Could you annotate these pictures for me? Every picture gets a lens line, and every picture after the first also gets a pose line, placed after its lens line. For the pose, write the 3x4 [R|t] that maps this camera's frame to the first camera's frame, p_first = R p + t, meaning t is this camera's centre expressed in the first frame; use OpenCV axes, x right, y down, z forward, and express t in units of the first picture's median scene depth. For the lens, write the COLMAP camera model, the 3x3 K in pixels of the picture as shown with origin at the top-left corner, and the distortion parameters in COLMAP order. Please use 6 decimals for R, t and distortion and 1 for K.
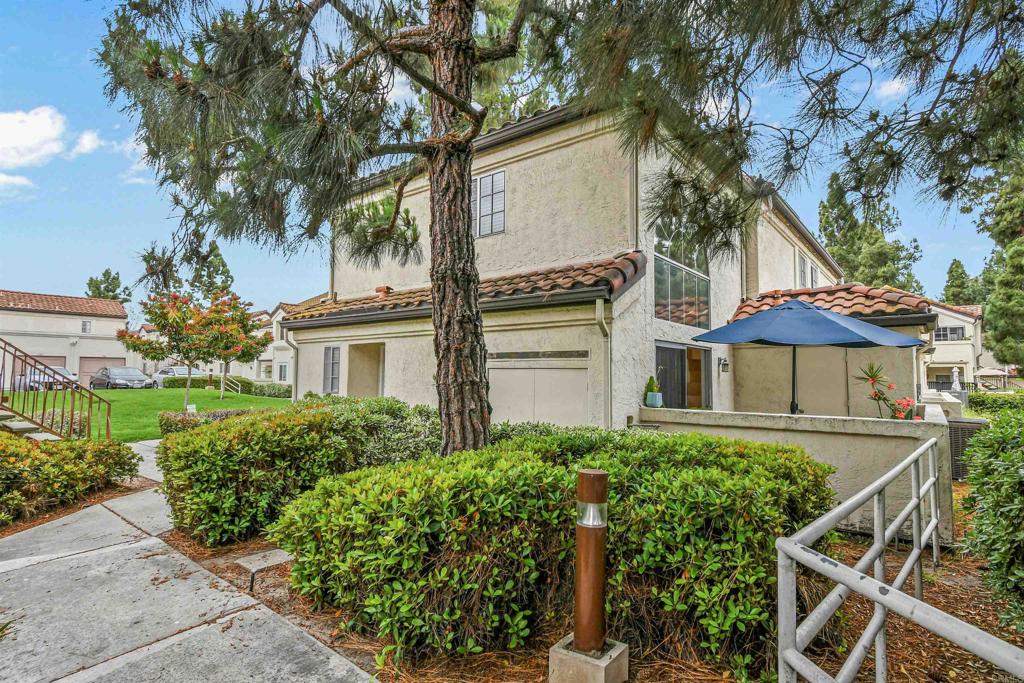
lens RADIAL K [[520.3, 0, 515.2], [0, 520.3, 342.1], [0, 0, 1]] dist [0.000796, 0.000176]
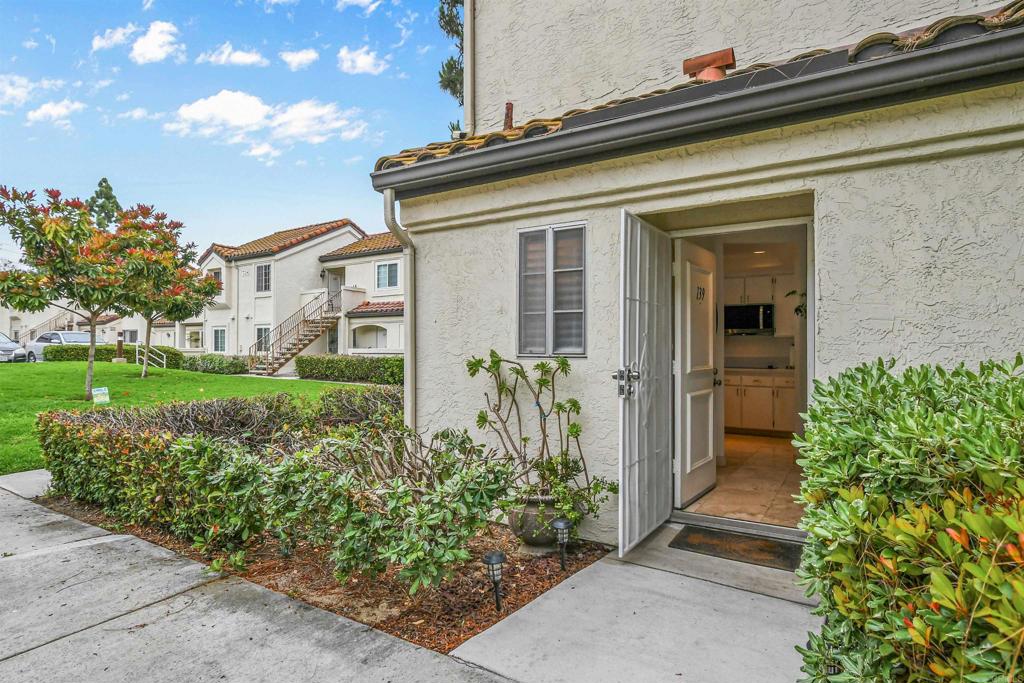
lens RADIAL K [[560.4, 0, 513.4], [0, 560.4, 345.4], [0, 0, 1]] dist [-0.001890, 0.002996]
pose [[0.994648, -0.006488, 0.103117, -0.170081], [0.000195, 0.998142, 0.060925, 0.026350], [-0.103321, -0.060578, 0.992802, 0.252011]]
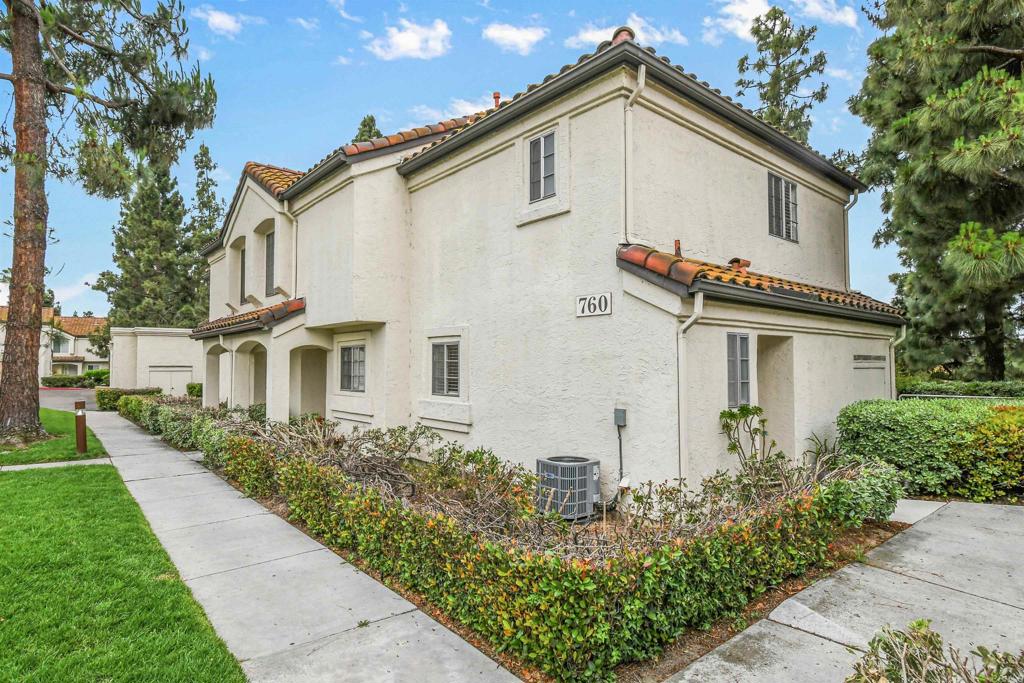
lens RADIAL K [[560.4, 0, 512.2], [0, 560.4, 343.3], [0, 0, 1]] dist [-0.001890, 0.002996]
pose [[0.197663, 0.023673, 0.979984, -0.438702], [-0.061566, 0.998035, -0.011692, 0.018176], [-0.978335, -0.058022, 0.198732, 0.462042]]
